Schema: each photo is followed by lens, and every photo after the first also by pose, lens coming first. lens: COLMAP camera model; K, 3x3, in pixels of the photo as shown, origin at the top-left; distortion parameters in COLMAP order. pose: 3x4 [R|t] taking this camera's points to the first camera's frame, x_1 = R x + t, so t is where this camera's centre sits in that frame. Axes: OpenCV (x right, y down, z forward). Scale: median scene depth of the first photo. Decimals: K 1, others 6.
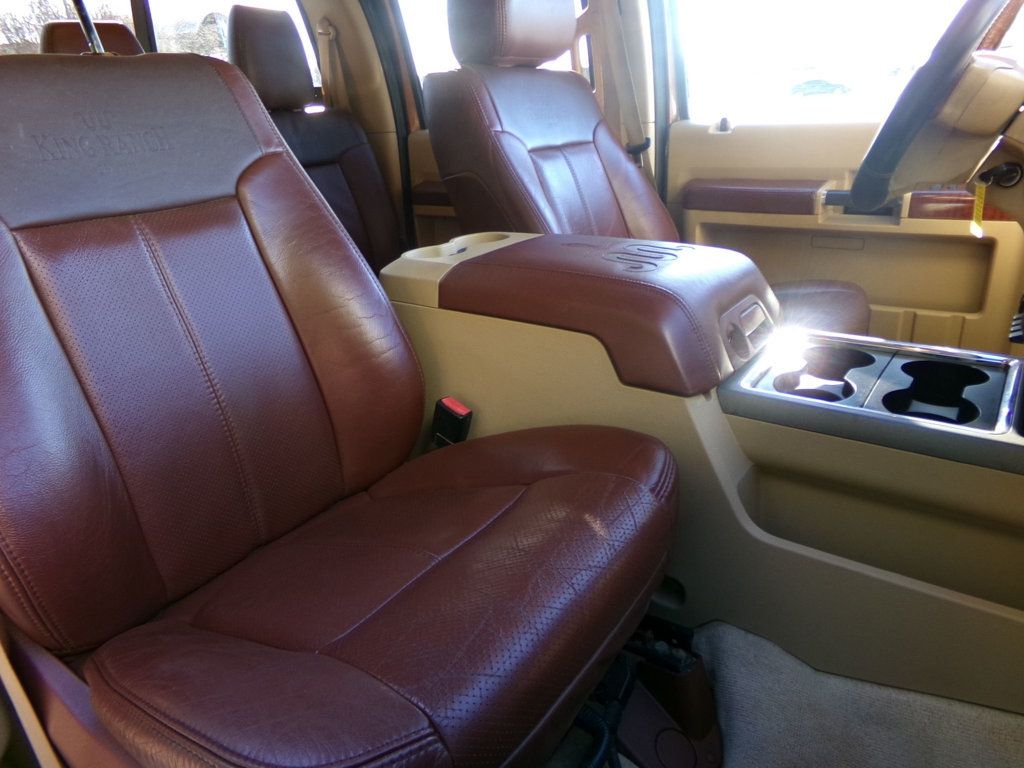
lens RADIAL K [[683.2, 0, 512.0], [0, 683.2, 384.0], [0, 0, 1]] dist [-0.049135, 0.086980]
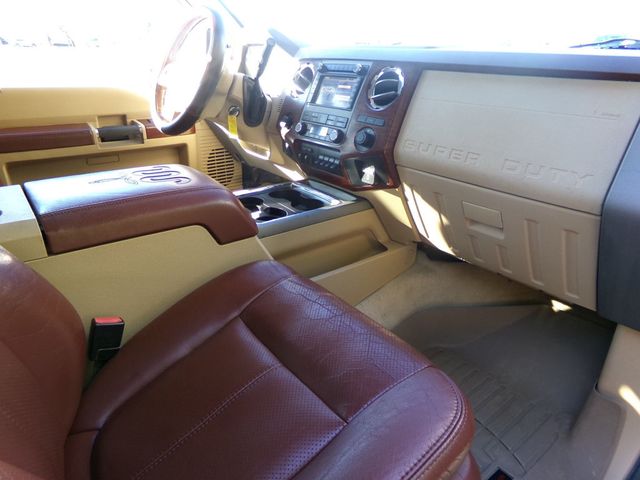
lens RADIAL K [[427.0, 0, 320.0], [0, 427.0, 240.0], [0, 0, 1]] dist [-0.049135, 0.086980]
pose [[0.267044, -0.317052, 0.910036, -0.614549], [0.334425, 0.916133, 0.221042, -0.136699], [-0.903796, 0.245311, 0.350678, 0.357190]]
